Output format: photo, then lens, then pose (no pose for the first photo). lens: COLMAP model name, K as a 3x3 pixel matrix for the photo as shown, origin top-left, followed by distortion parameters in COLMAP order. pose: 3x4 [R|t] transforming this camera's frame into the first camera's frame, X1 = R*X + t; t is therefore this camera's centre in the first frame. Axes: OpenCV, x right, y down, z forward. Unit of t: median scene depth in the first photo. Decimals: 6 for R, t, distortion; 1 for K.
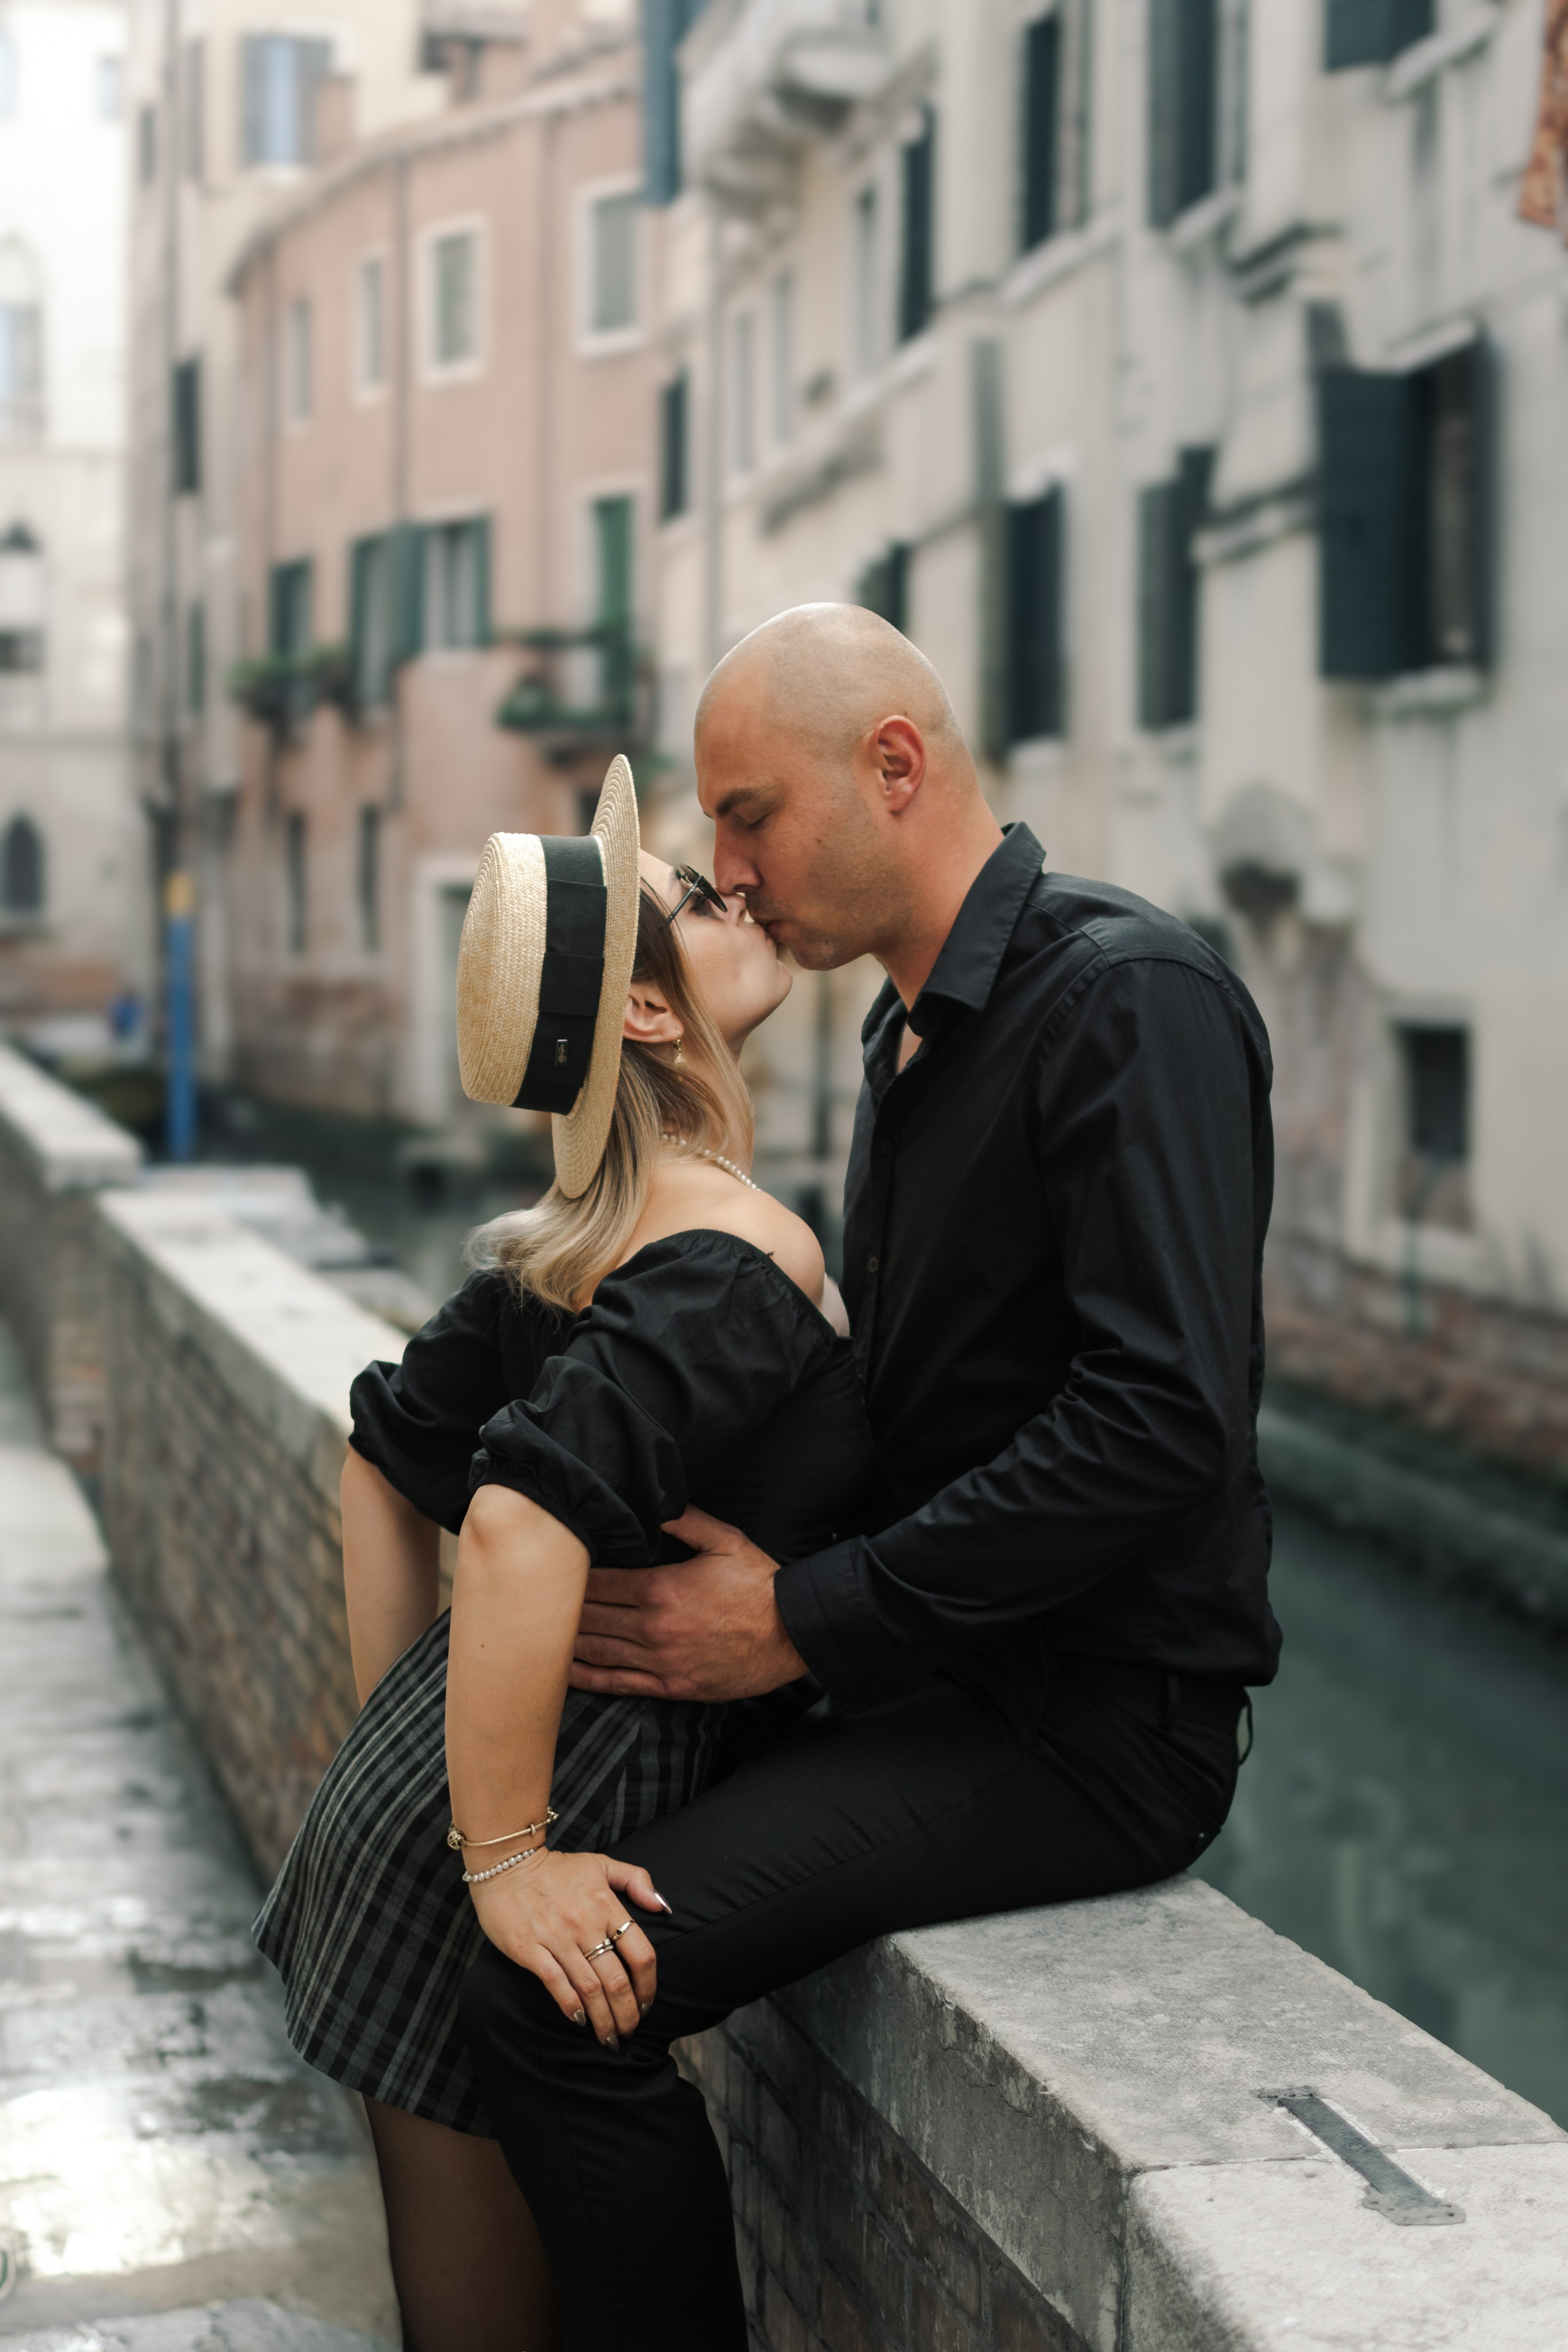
lens RADIAL K [[3457.0, 0, 773.9], [0, 3457.0, 1201.4], [0, 0, 1]] dist [0.006687, -0.002191]
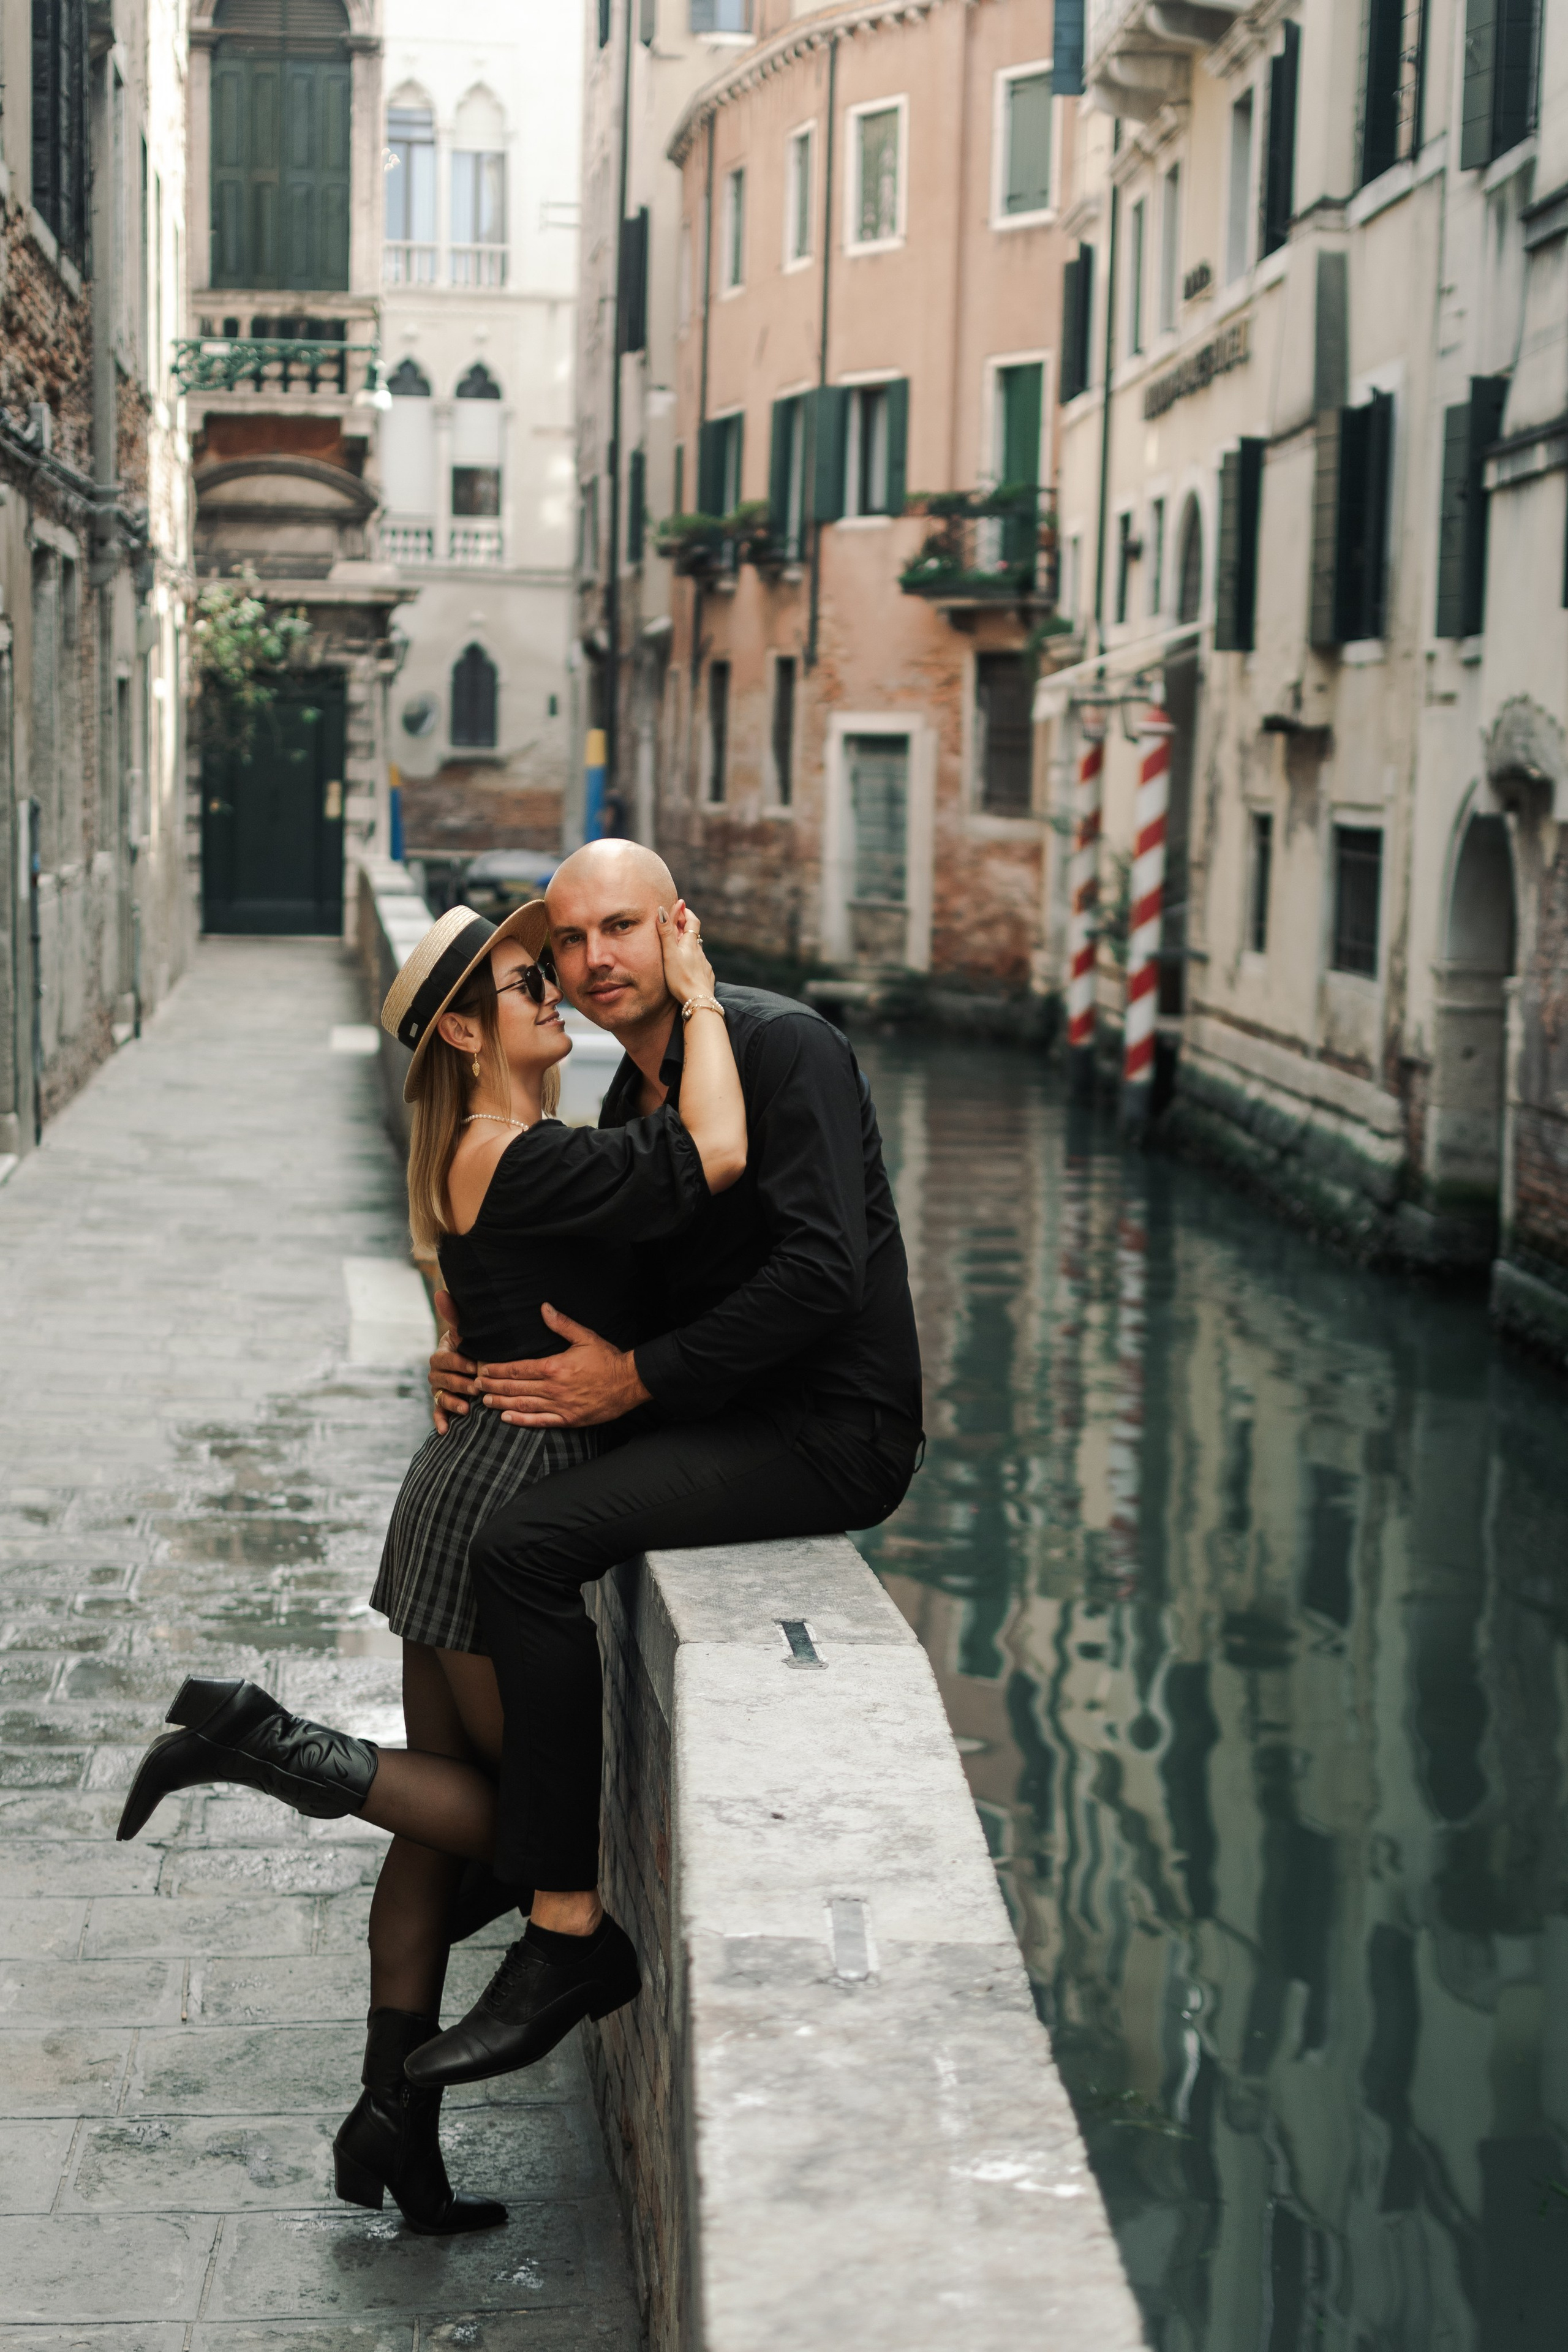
lens RADIAL K [[3457.0, 0, 773.9], [0, 3457.0, 1201.4], [0, 0, 1]] dist [0.006687, -0.002191]
pose [[0.991029, 0.036549, -0.128555, 0.058987], [-0.030078, 0.998198, 0.051921, -0.012007], [0.130221, -0.047589, 0.990342, -0.141485]]
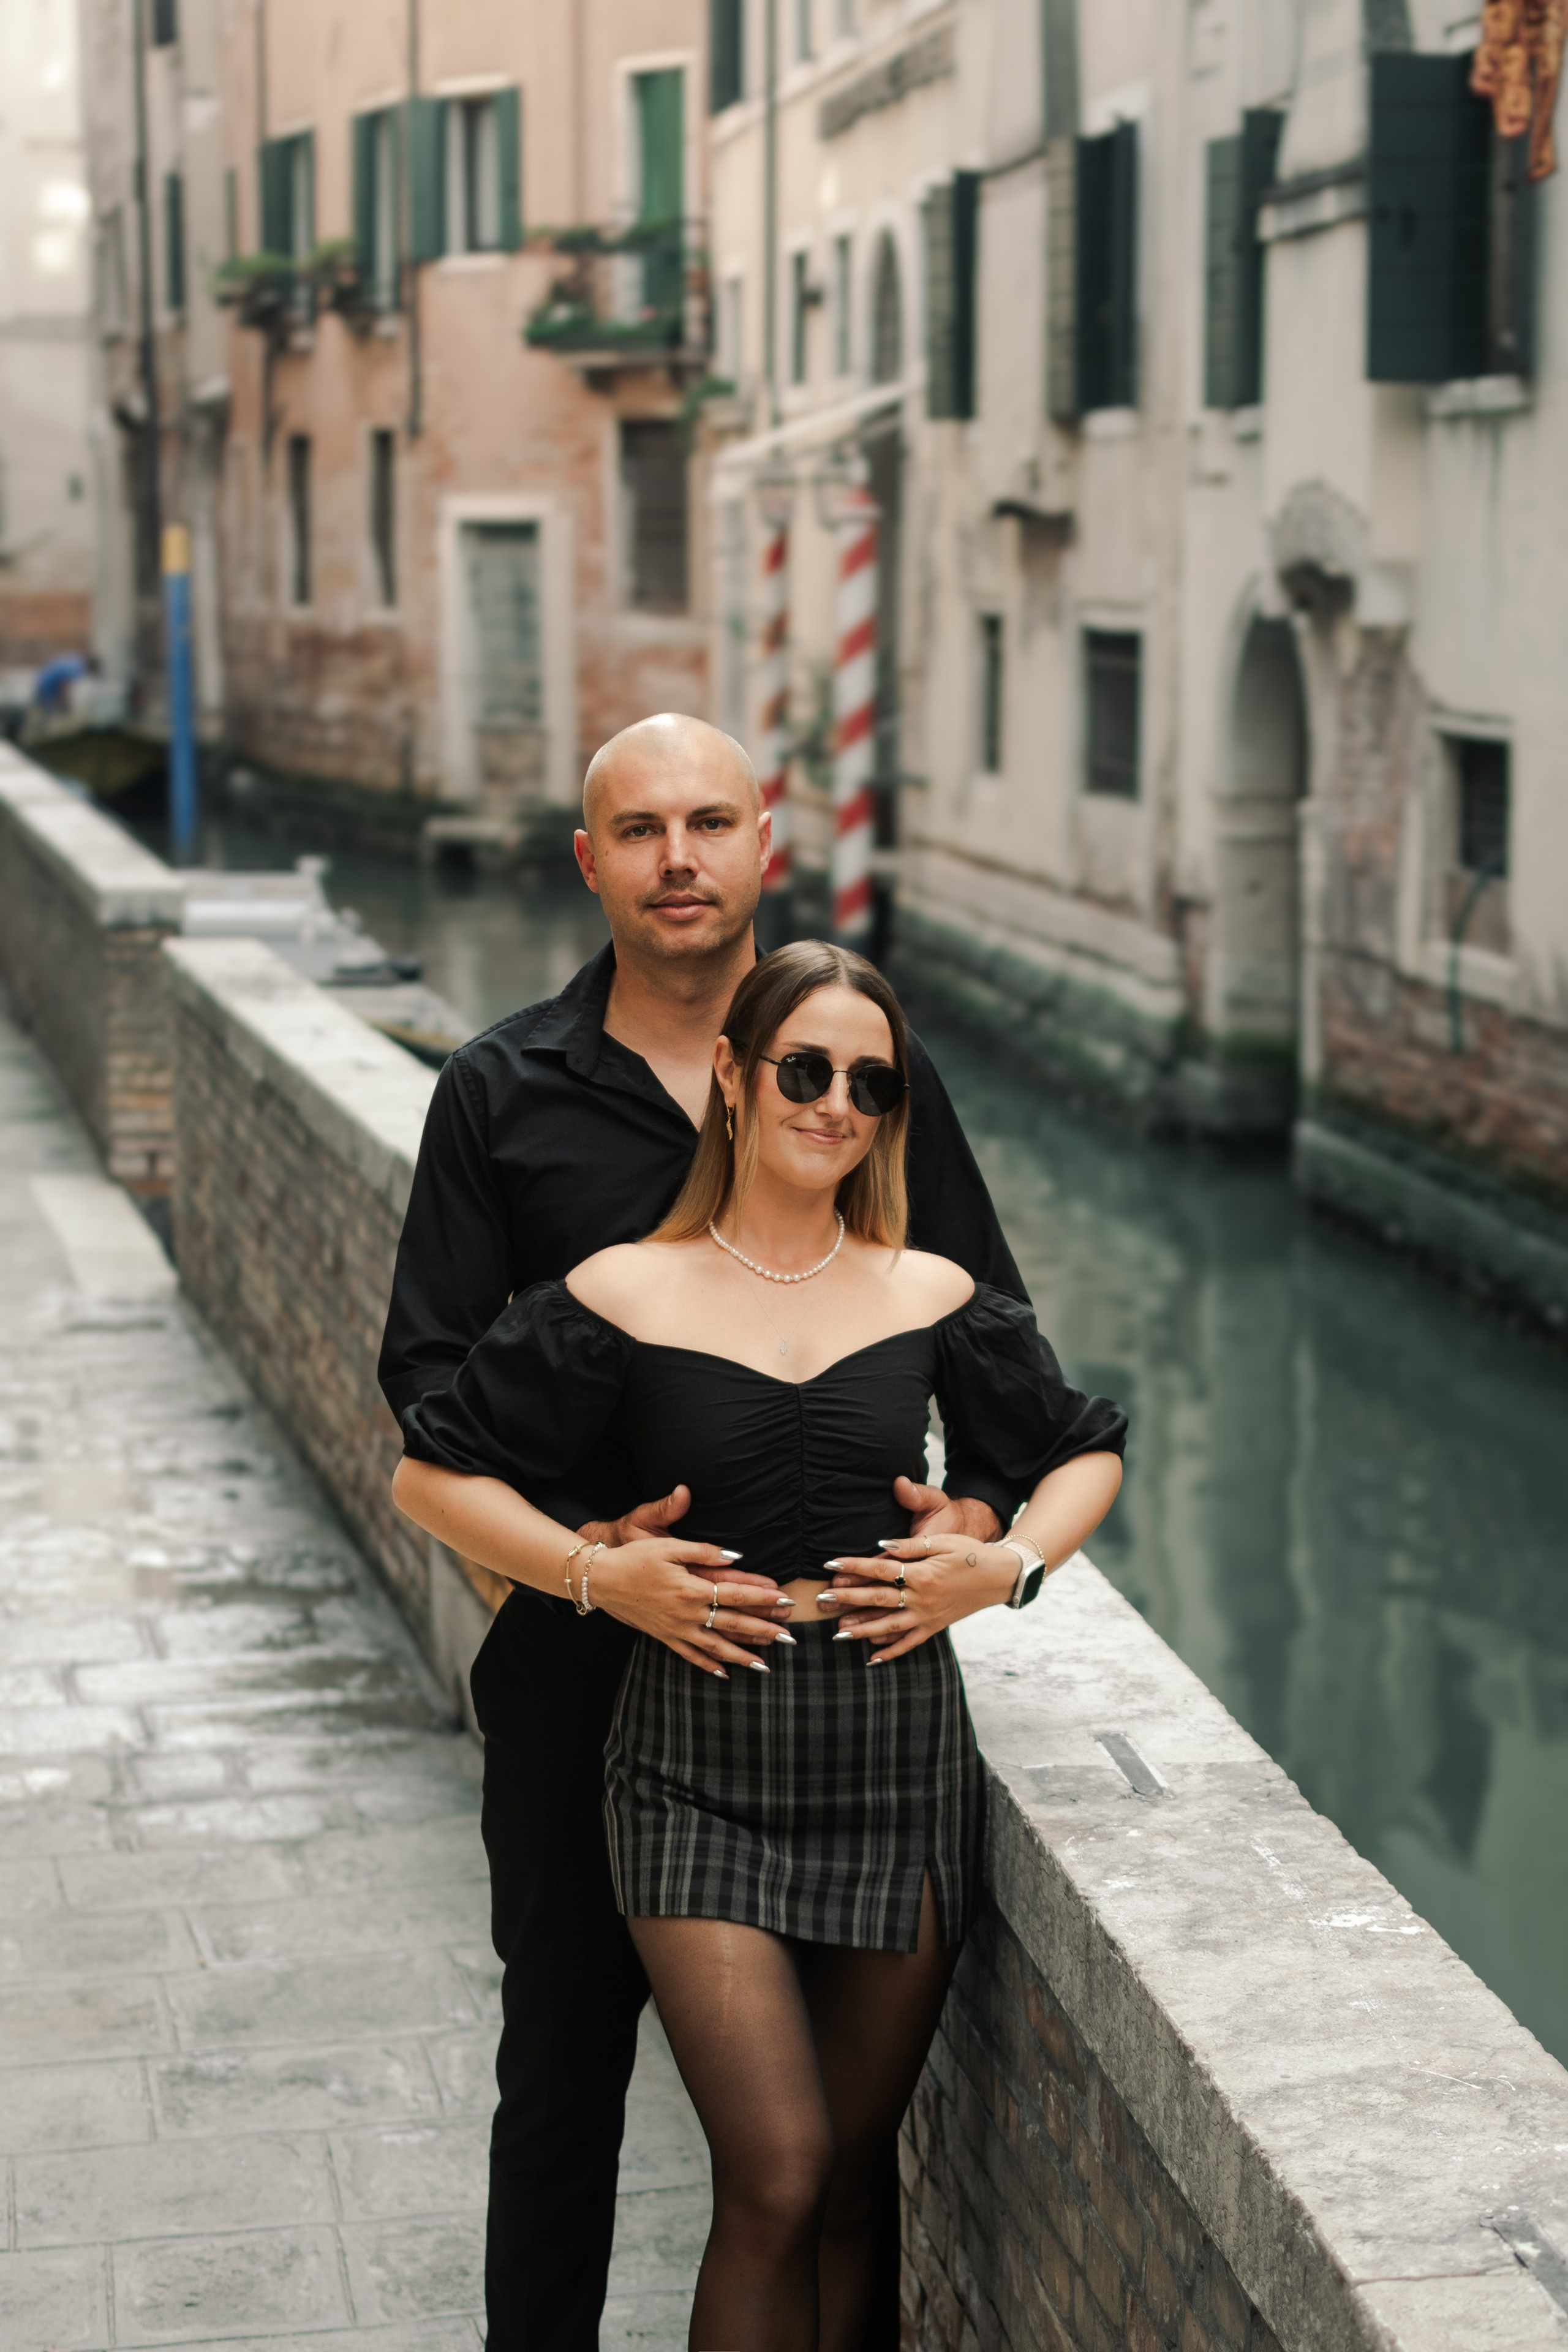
lens RADIAL K [[4198.6, 0, 779.7], [0, 4198.6, 1364.1], [0, 0, 1]] dist [0.011177, -0.026185]
pose [[0.999746, -0.002436, -0.022405, 0.018553], [0.005097, 0.992824, 0.119476, -0.019005], [0.021953, -0.119560, 0.992584, -0.223394]]
